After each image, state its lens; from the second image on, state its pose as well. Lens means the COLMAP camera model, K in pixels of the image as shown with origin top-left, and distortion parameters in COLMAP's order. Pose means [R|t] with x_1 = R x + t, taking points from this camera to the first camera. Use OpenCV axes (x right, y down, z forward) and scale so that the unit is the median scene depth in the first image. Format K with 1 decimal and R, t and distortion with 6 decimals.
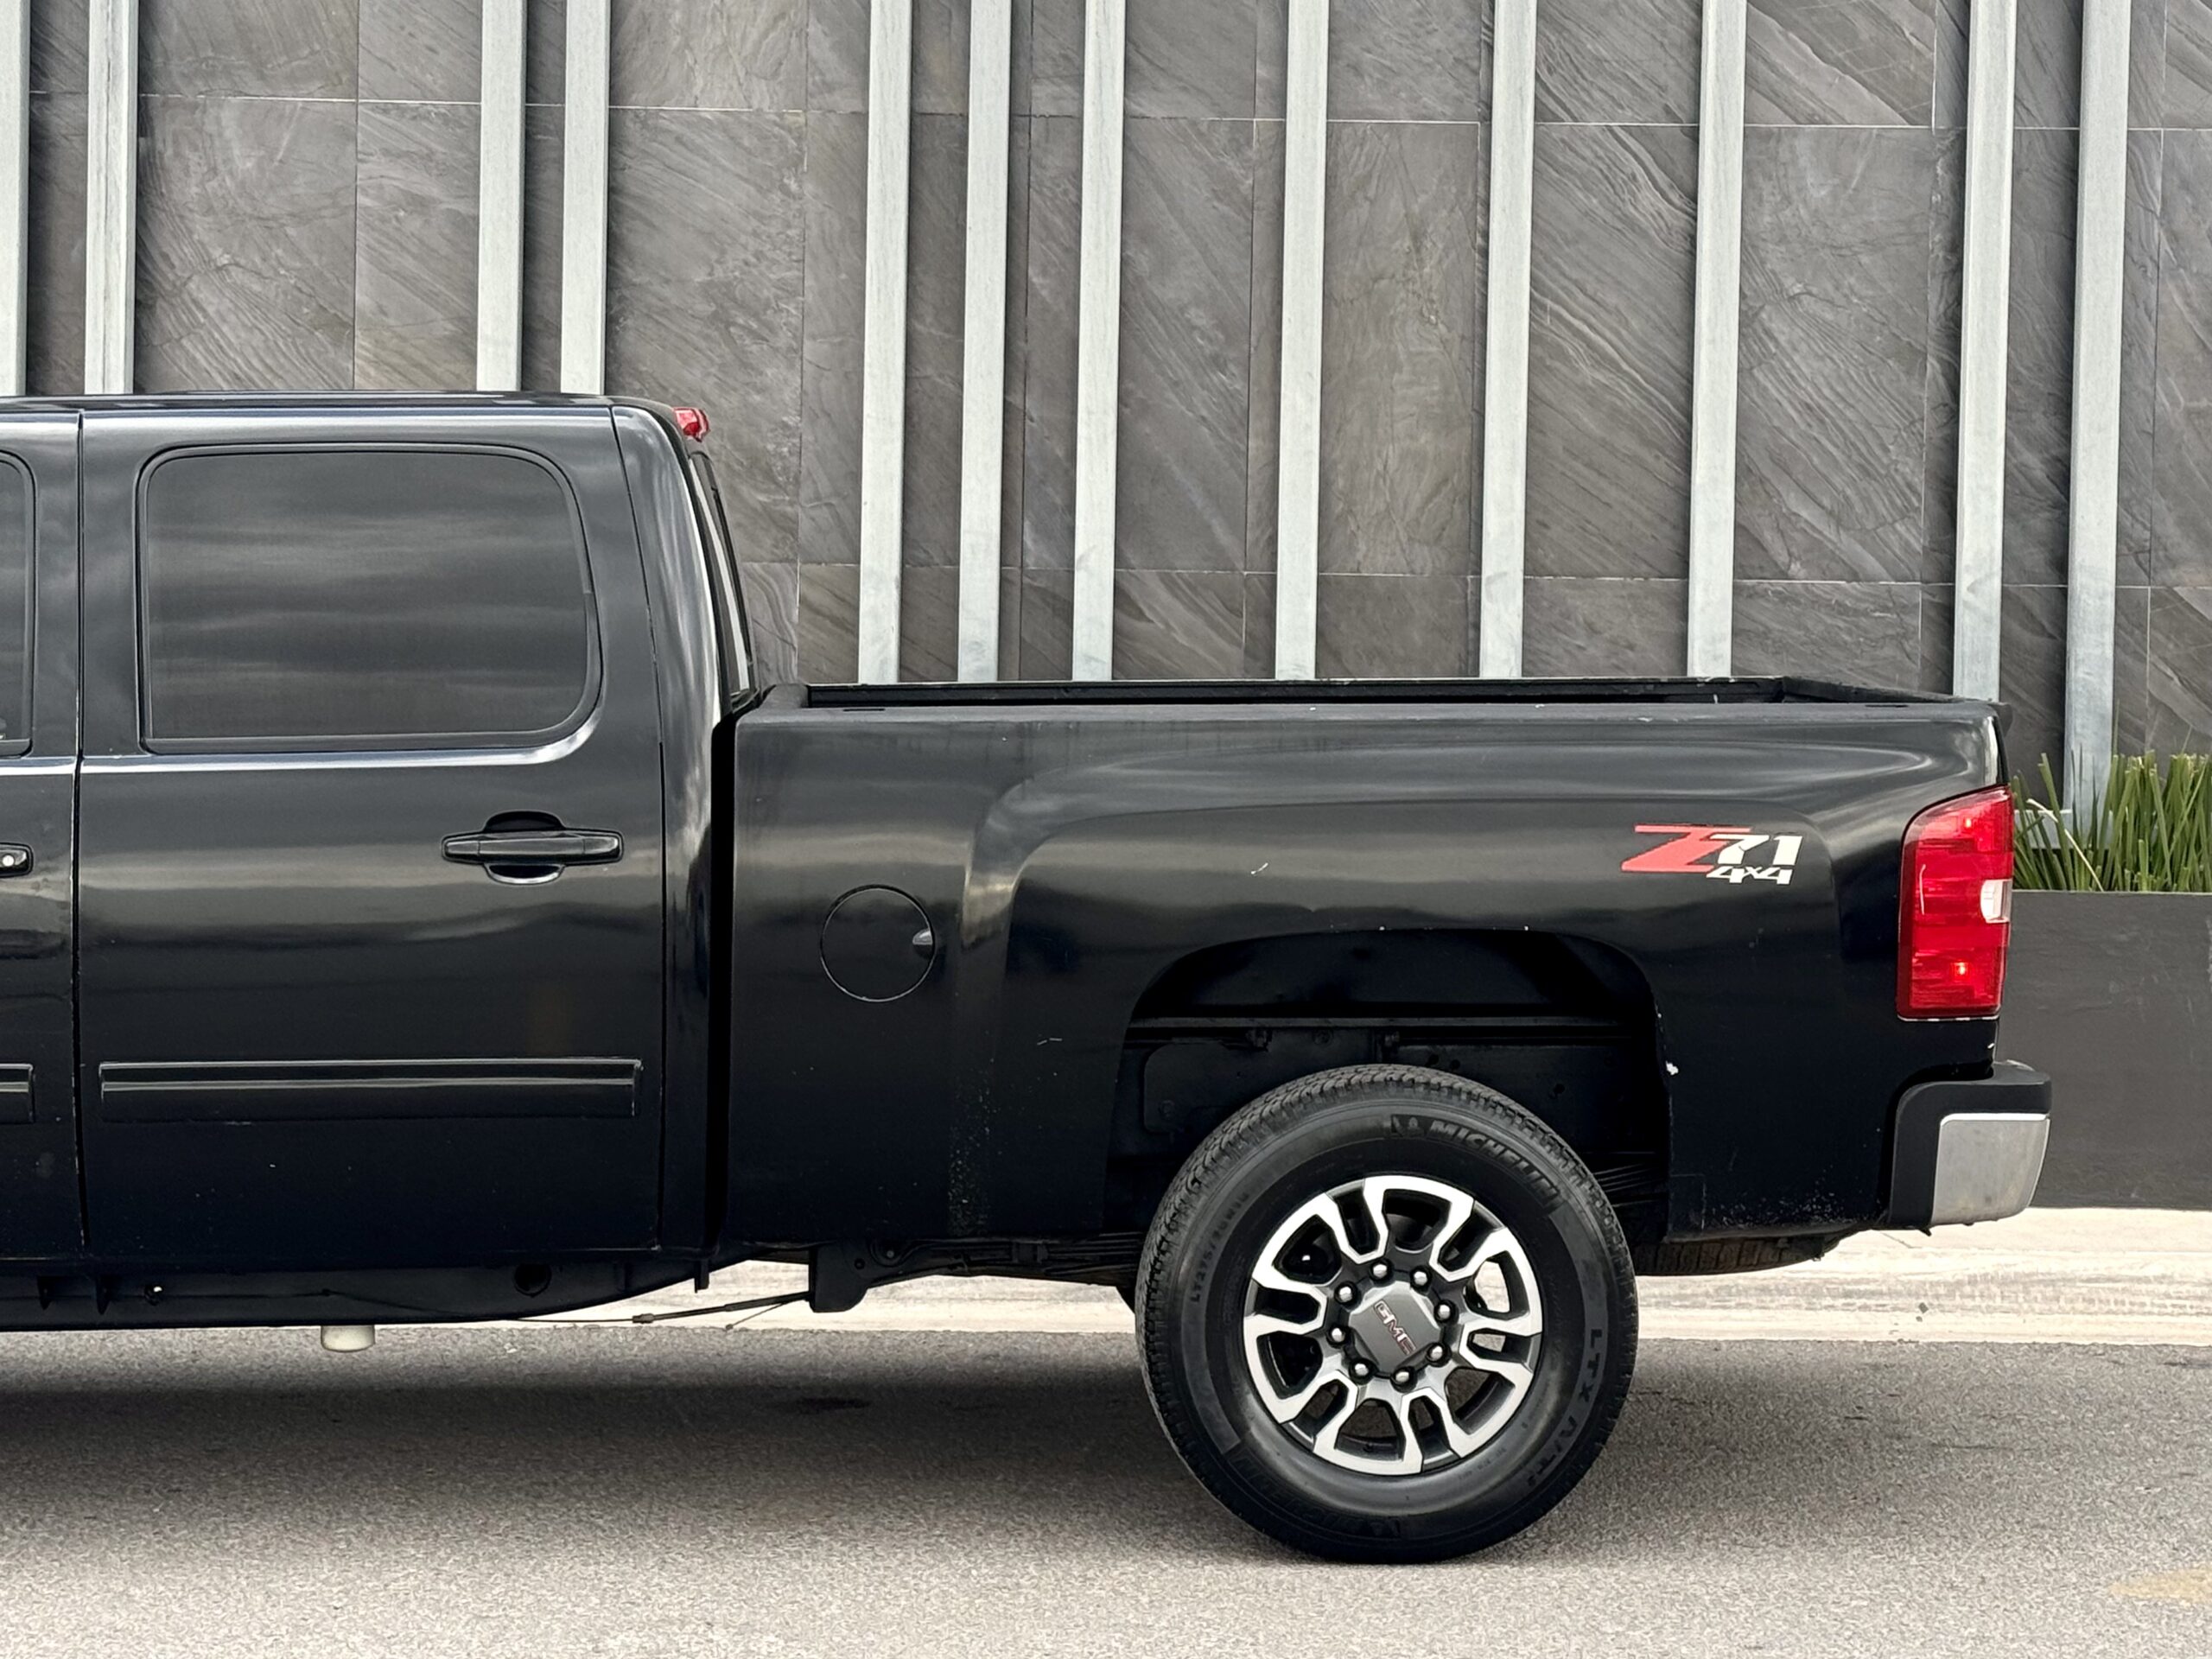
lens RADIAL K [[4560.9, 0, 1070.2], [0, 4560.9, 839.8], [0, 0, 1]] dist [0.134122, 0.000000]
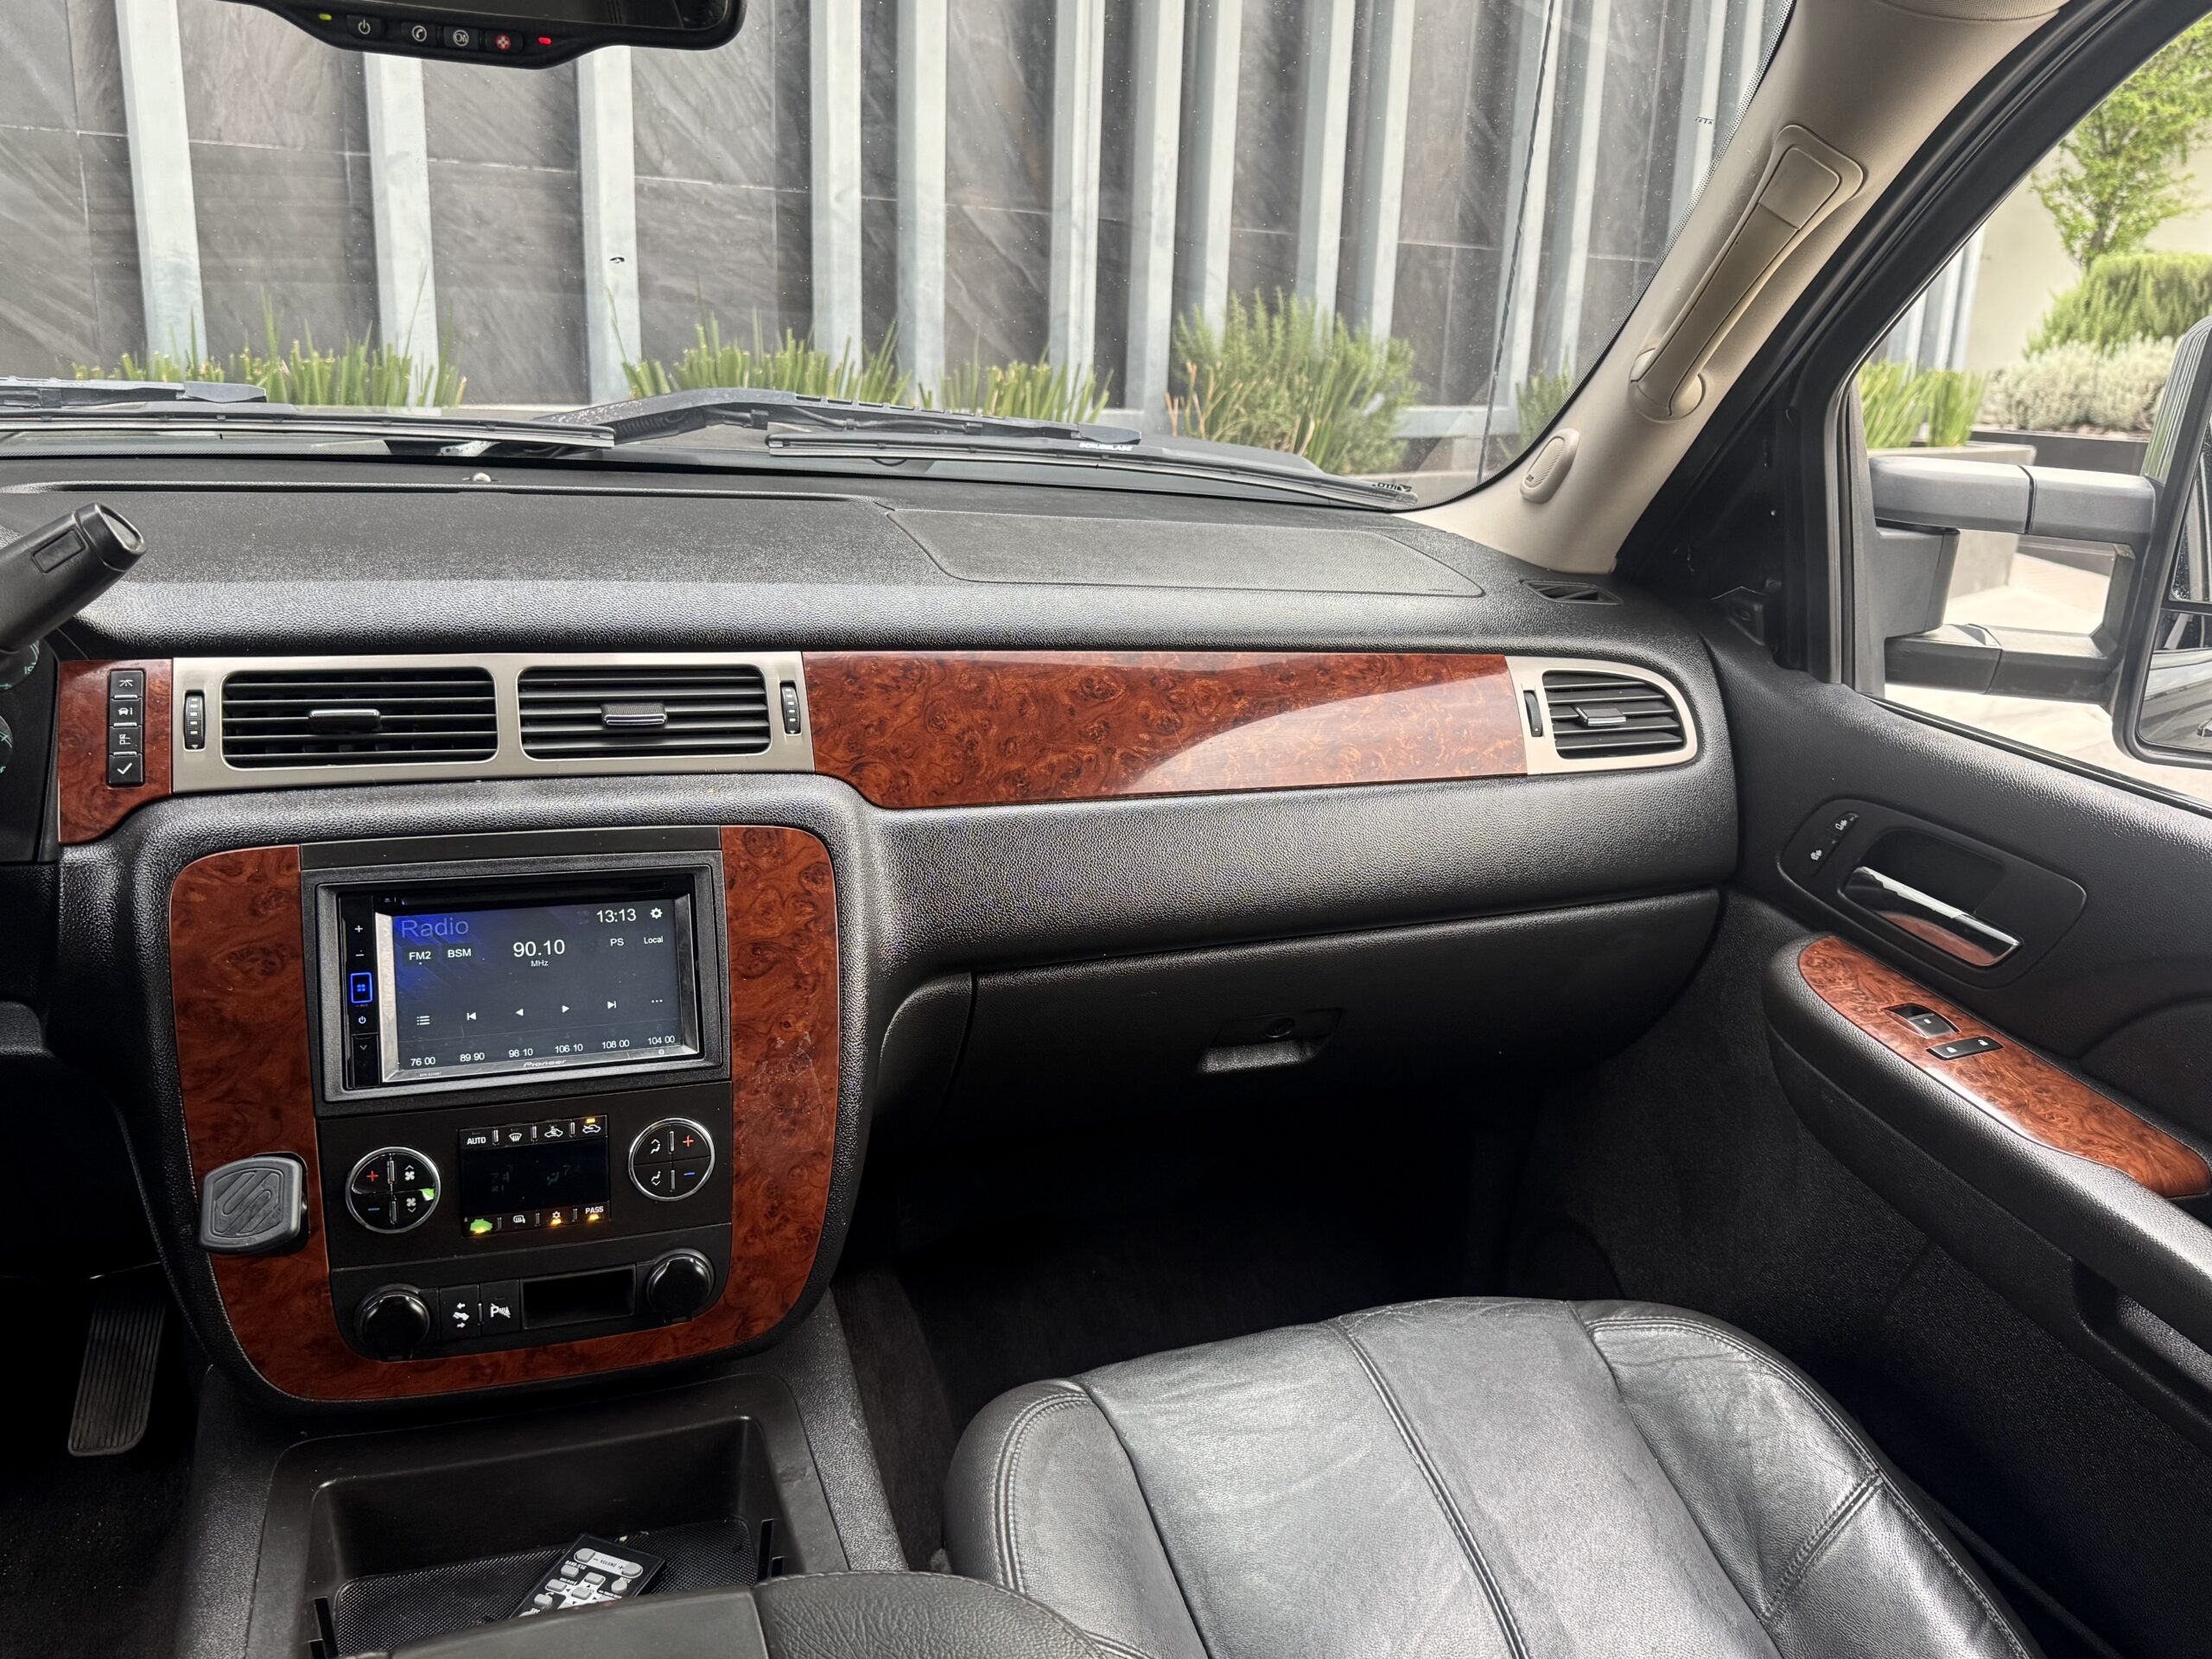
lens RADIAL K [[1915.9, 0, 1124.7], [0, 1915.9, 828.6], [0, 0, 1]] dist [0.082926, -0.149704]
pose [[0.757855, -0.157235, 0.633192, -0.061747], [-0.026537, 0.962292, 0.270720, -0.036460], [-0.651883, -0.221970, 0.725106, 0.586149]]
